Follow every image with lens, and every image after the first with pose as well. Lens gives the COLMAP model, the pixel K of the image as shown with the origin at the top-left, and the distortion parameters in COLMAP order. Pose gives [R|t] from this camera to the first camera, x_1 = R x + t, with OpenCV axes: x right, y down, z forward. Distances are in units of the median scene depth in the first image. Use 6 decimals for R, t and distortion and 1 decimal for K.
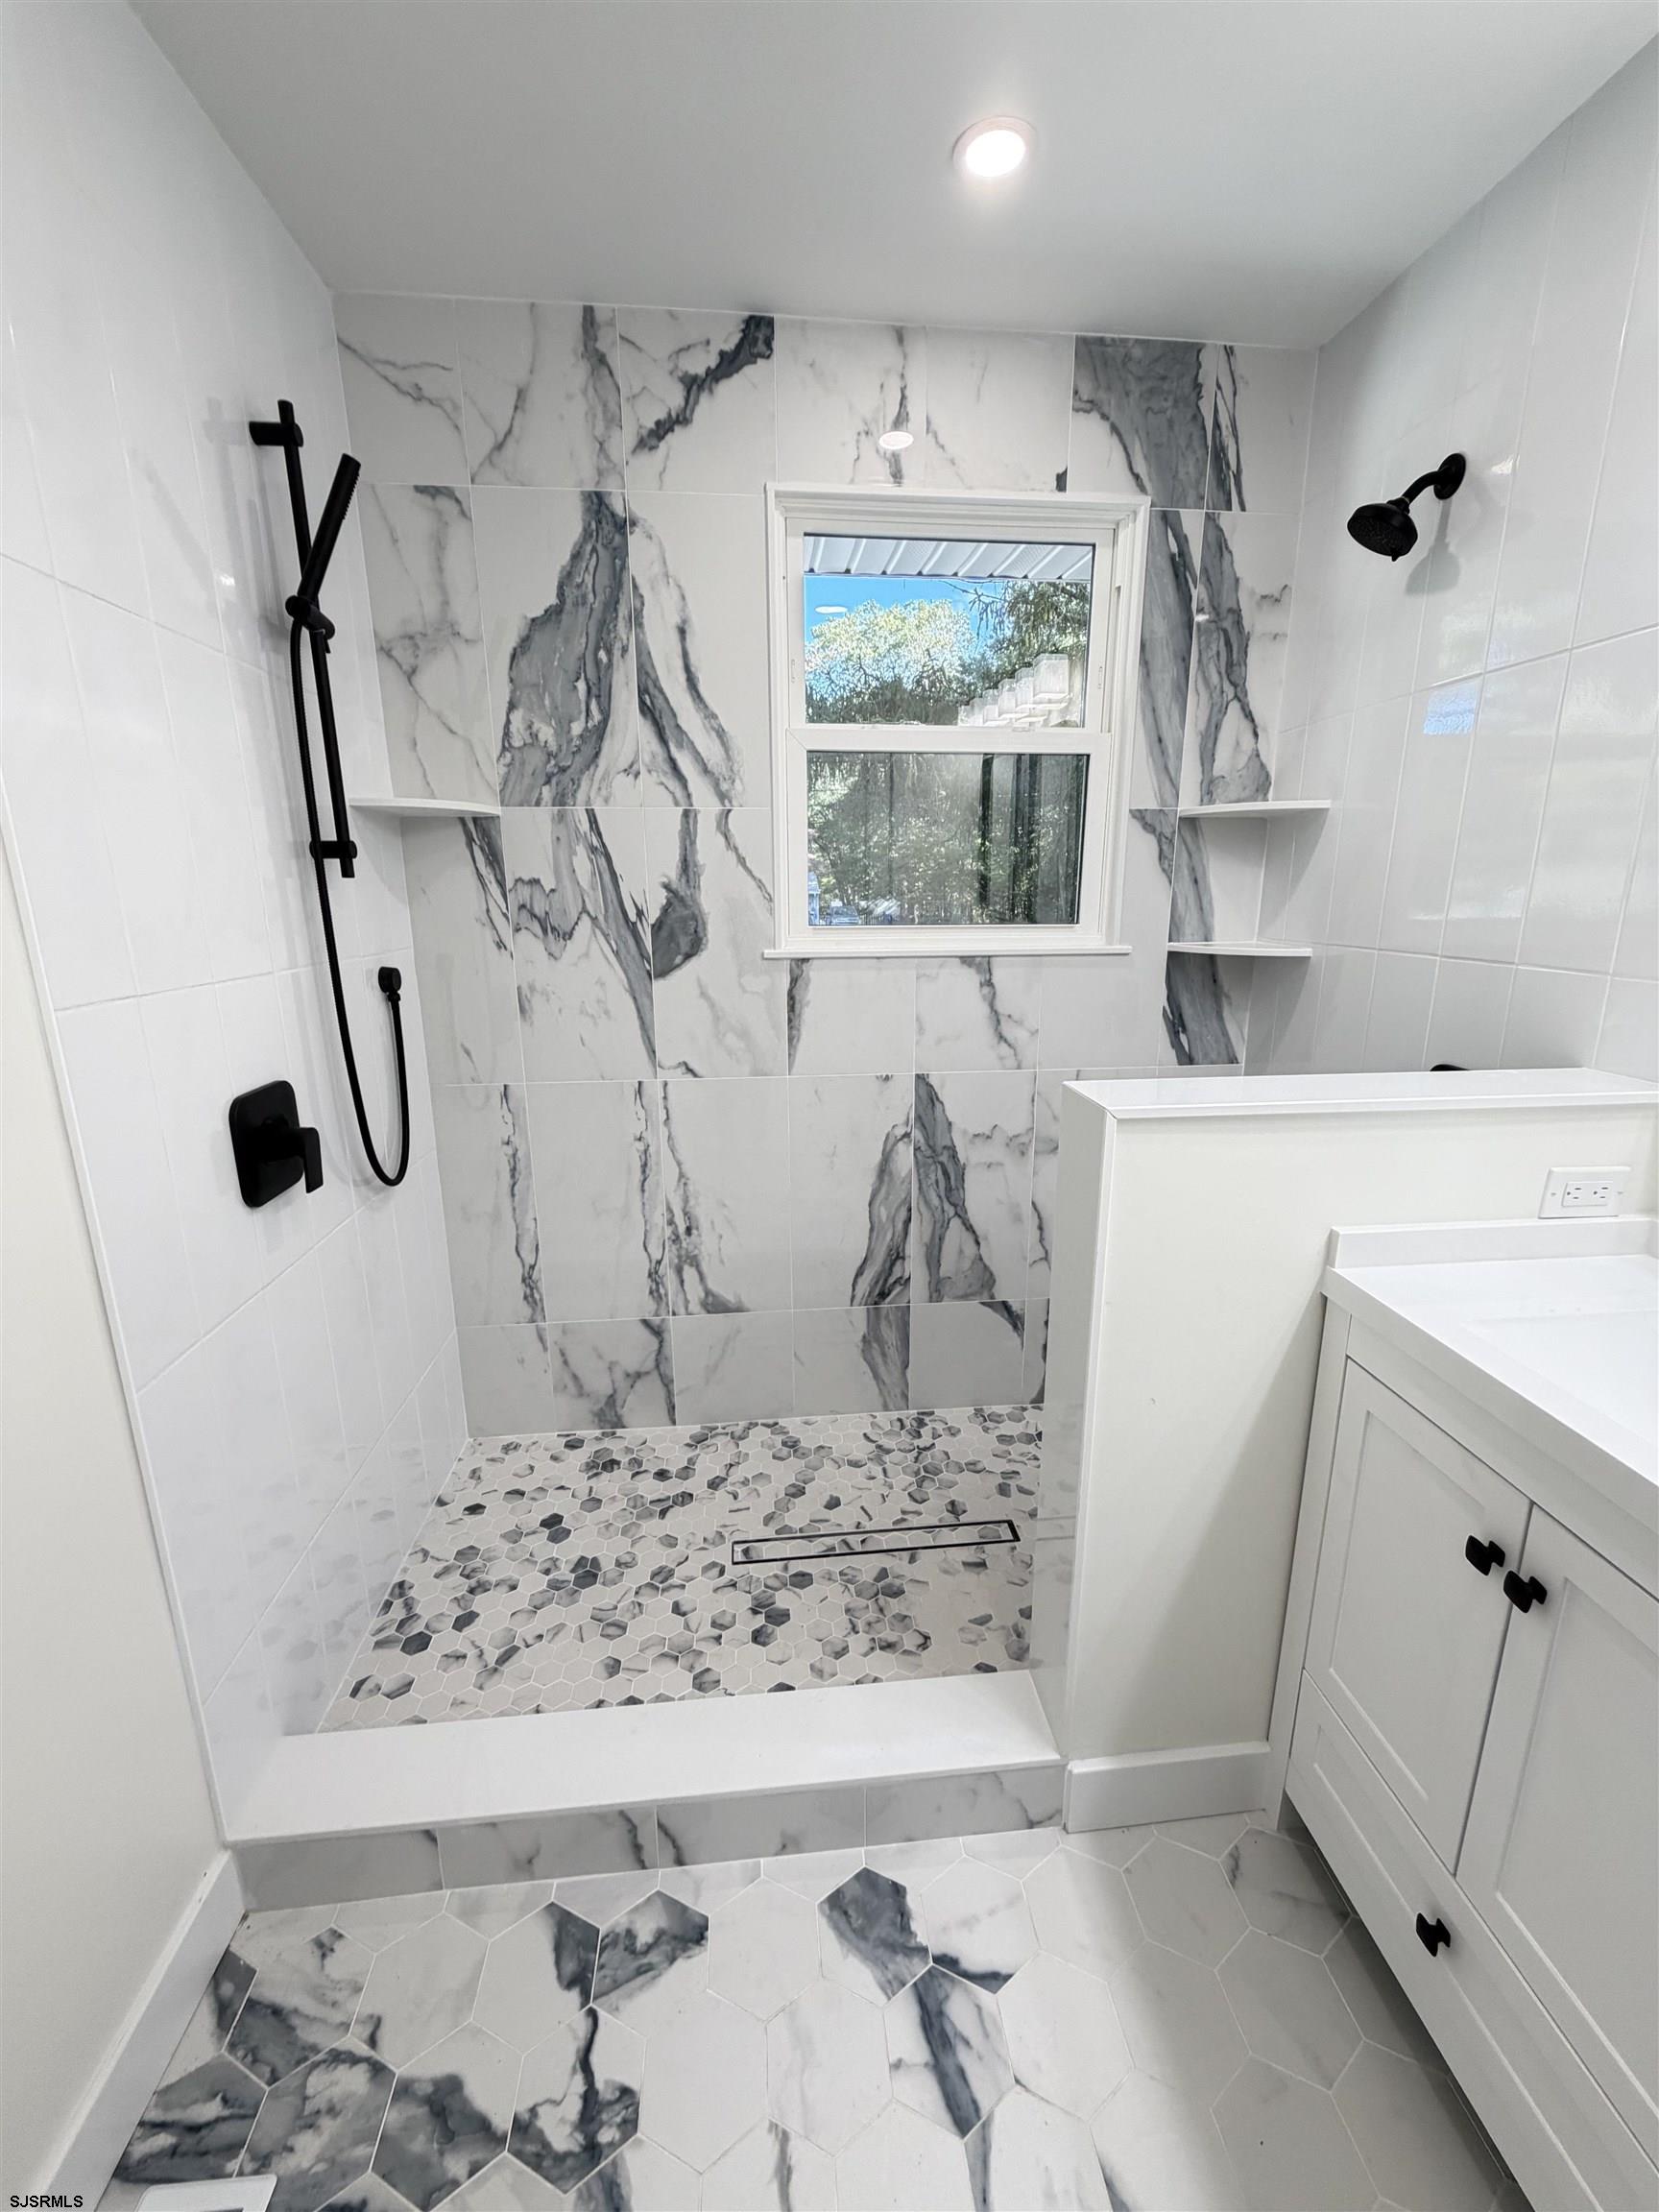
lens RADIAL K [[878.1, 0, 834.2], [0, 878.1, 1104.8], [0, 0, 1]] dist [0.001517, -0.000354]
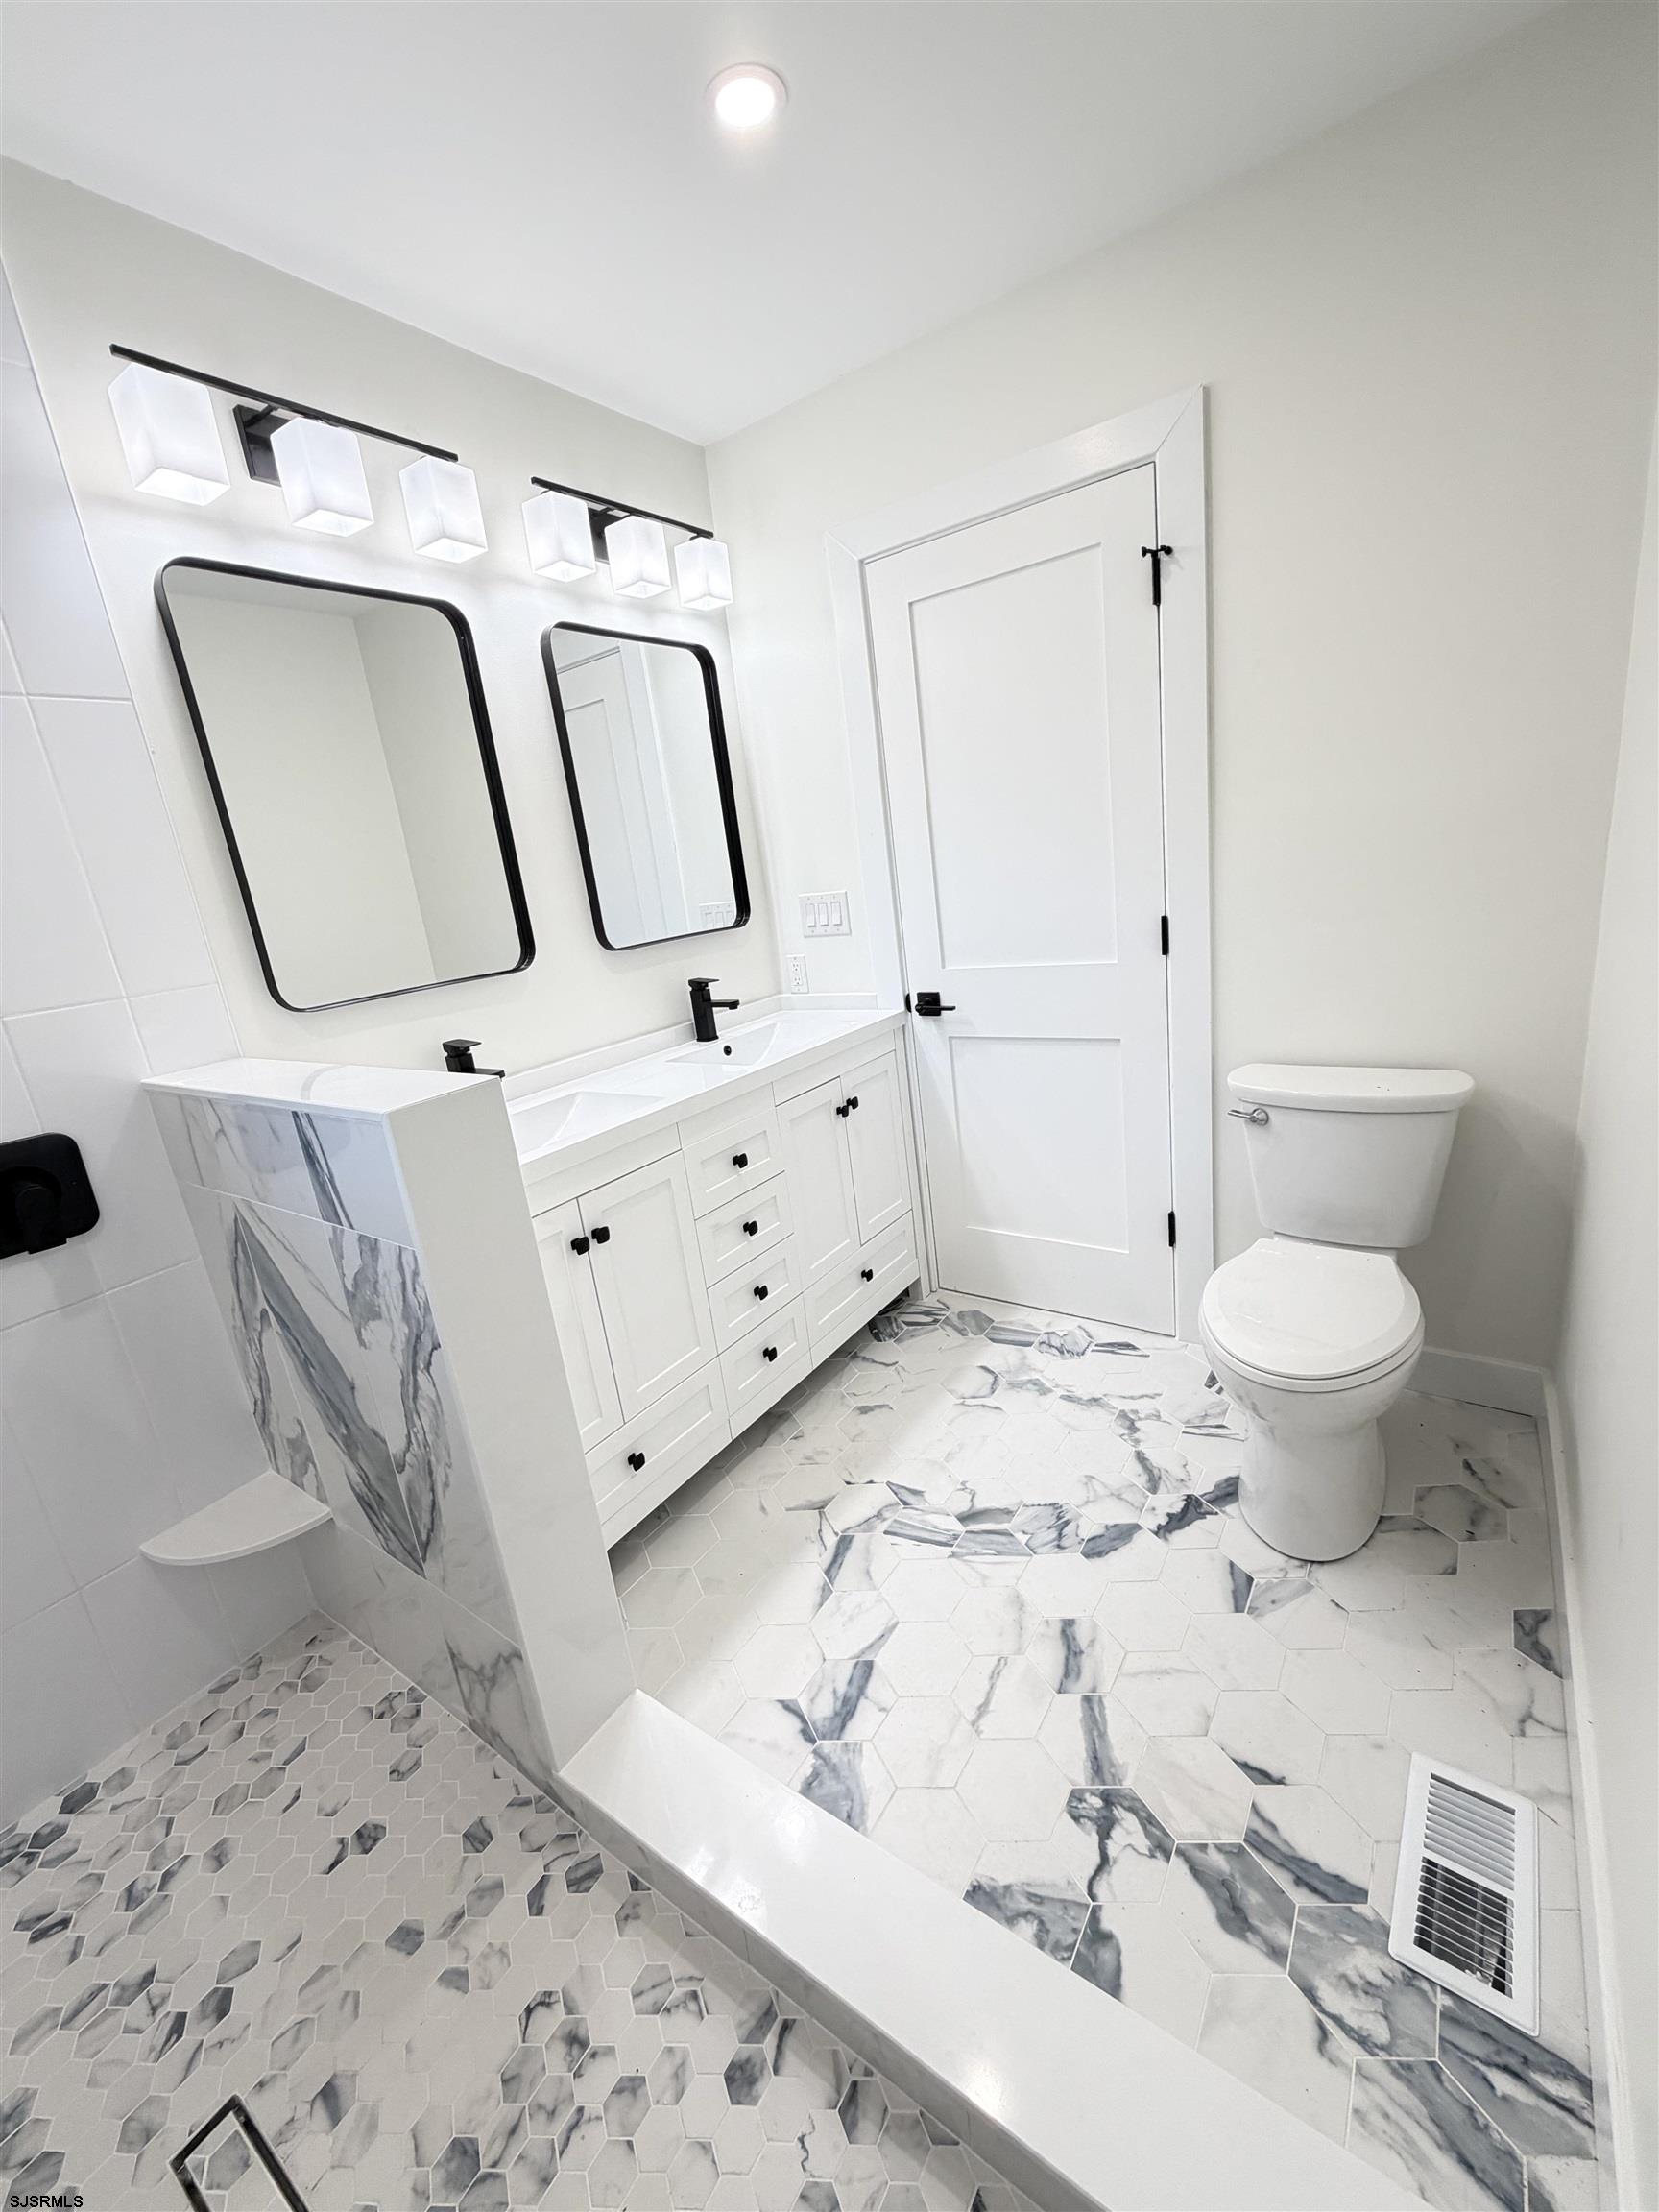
lens RADIAL K [[878.1, 0, 834.2], [0, 878.1, 1104.8], [0, 0, 1]] dist [0.001517, -0.000354]
pose [[-0.752932, -0.082593, 0.652895, -0.625522], [0.277196, 0.859991, 0.428460, -0.281265], [-0.596872, 0.503581, -0.624620, 1.316646]]
